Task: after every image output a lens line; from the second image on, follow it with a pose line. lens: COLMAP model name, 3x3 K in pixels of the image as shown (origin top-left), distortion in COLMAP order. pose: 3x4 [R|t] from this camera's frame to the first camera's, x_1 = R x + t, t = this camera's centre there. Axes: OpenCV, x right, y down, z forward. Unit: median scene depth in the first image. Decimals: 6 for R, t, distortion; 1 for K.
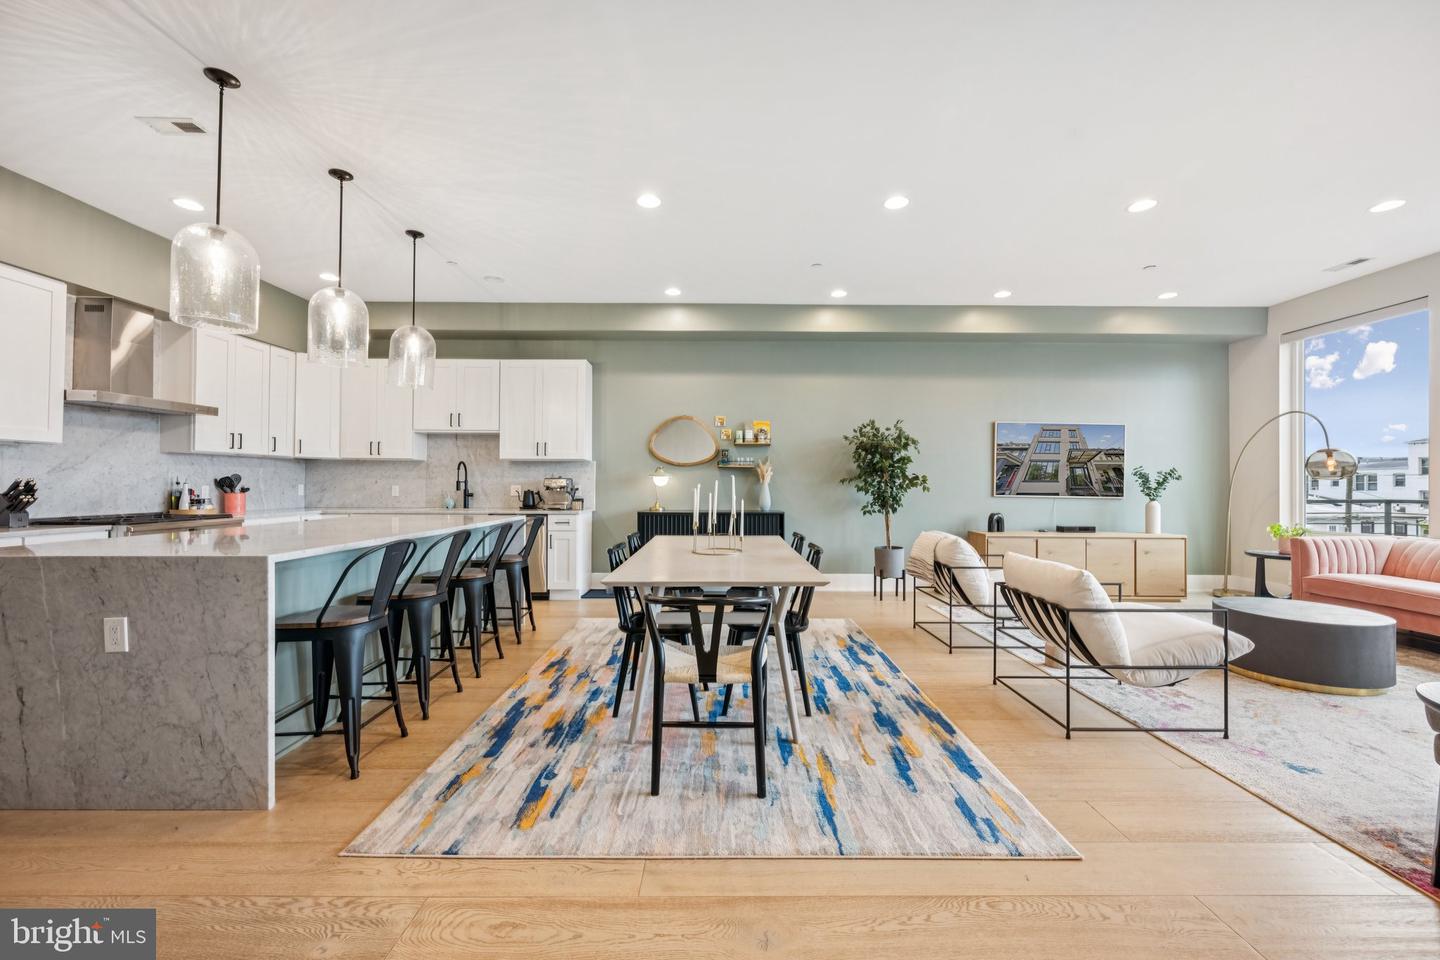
lens RADIAL K [[568.7, 0, 725.1], [0, 568.7, 481.5], [0, 0, 1]] dist [-0.000864, -0.000185]
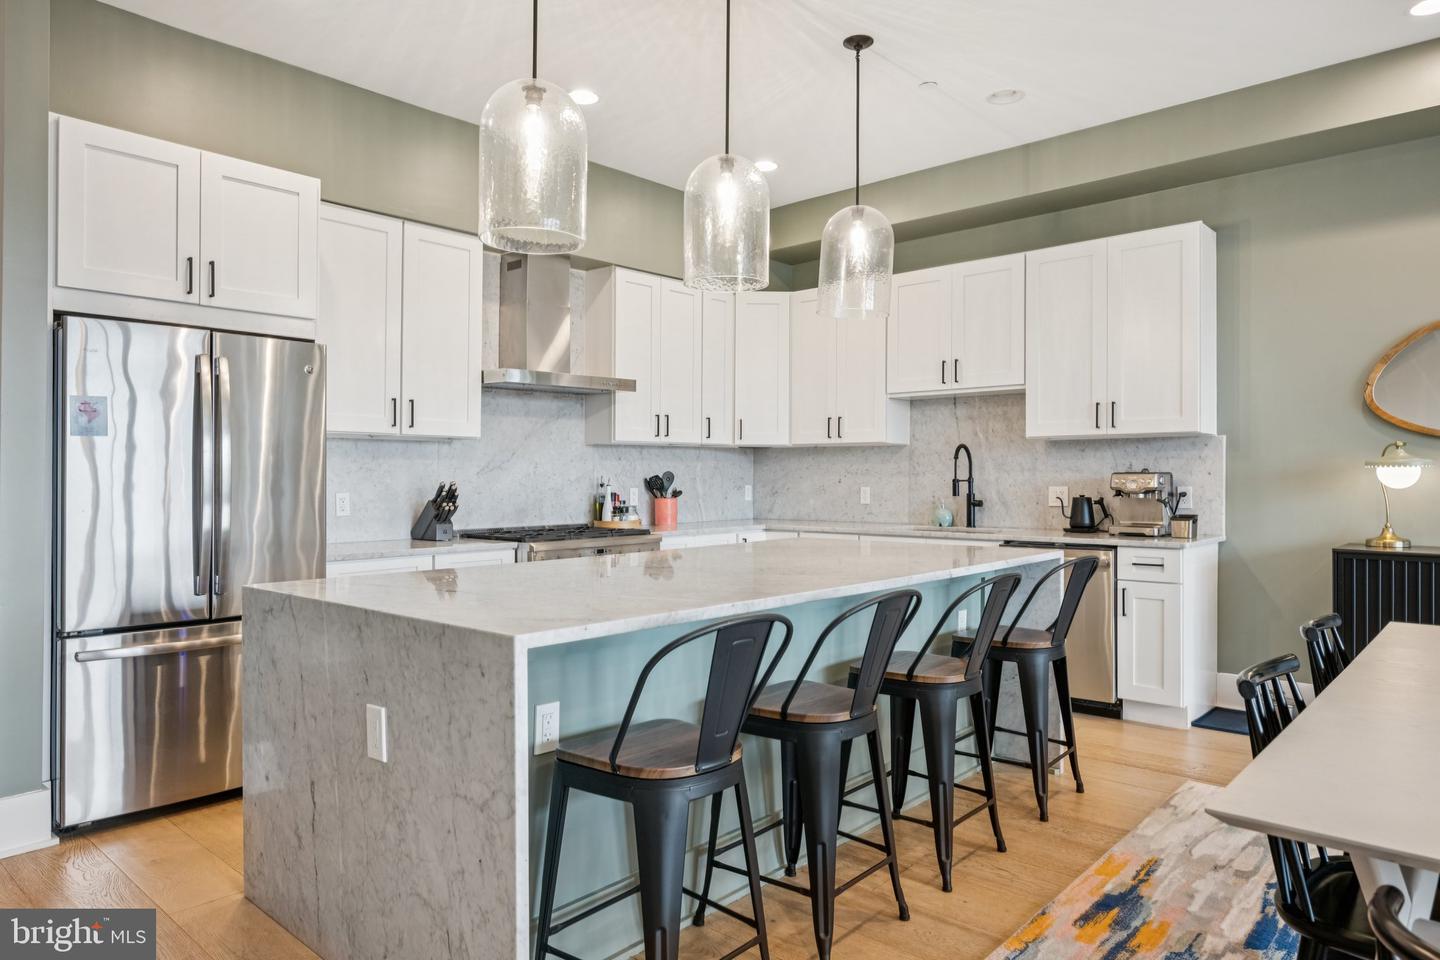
lens RADIAL K [[914.1, 0, 720.0], [0, 914.1, 480.0], [0, 0, 1]] dist [-0.003233, 0.001222]
pose [[0.737868, -0.003708, -0.674935, -0.033502], [0.008866, 0.999952, 0.004199, -0.007105], [0.674887, -0.009082, 0.737865, 0.200720]]
